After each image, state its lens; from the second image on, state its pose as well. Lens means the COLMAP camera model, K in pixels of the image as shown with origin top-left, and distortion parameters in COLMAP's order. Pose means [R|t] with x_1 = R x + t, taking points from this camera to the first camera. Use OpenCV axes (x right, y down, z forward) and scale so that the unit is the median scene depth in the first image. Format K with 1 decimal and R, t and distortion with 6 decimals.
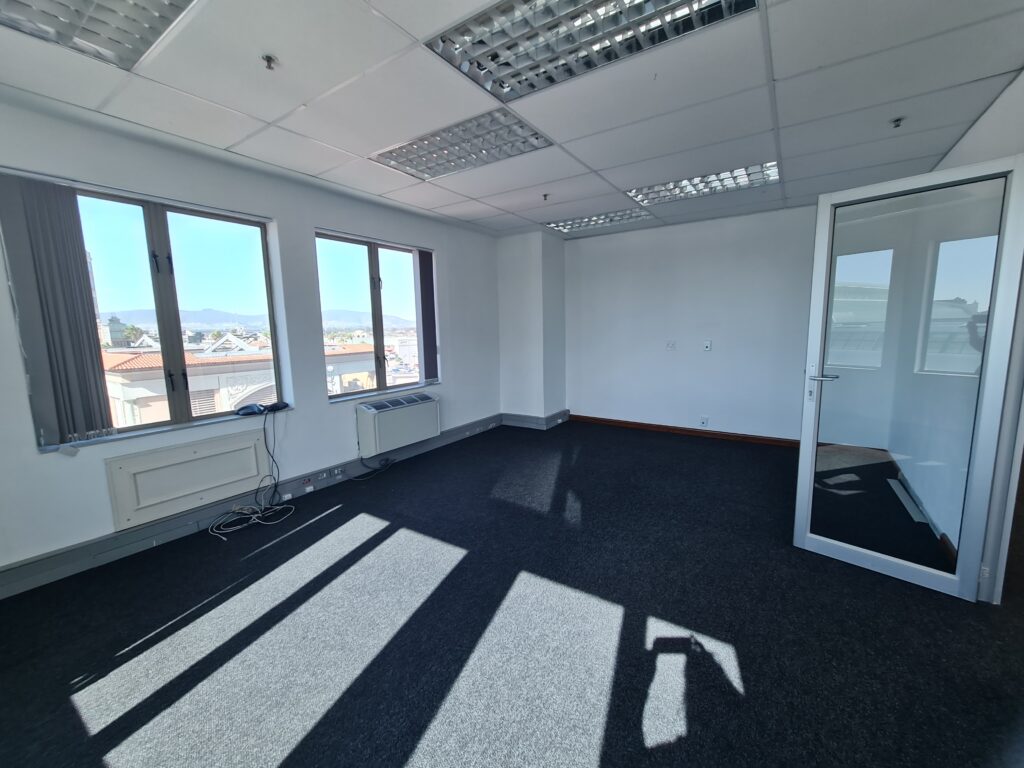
lens RADIAL K [[420.3, 0, 522.2], [0, 420.3, 382.8], [0, 0, 1]] dist [-0.002798, -0.000381]
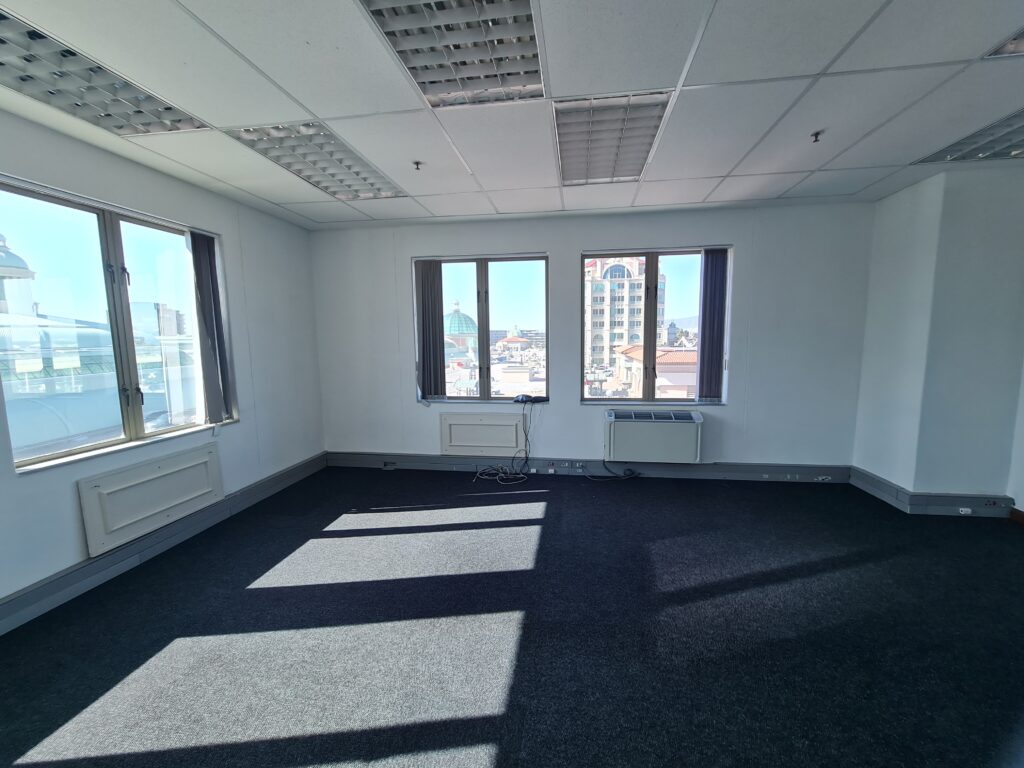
lens RADIAL K [[420.3, 0, 522.2], [0, 420.3, 382.8], [0, 0, 1]] dist [-0.002798, -0.000381]
pose [[0.423578, 0.111093, -0.899022, 0.525103], [-0.116942, 0.990853, 0.067343, -0.071275], [0.898280, 0.076608, 0.432695, 0.390427]]
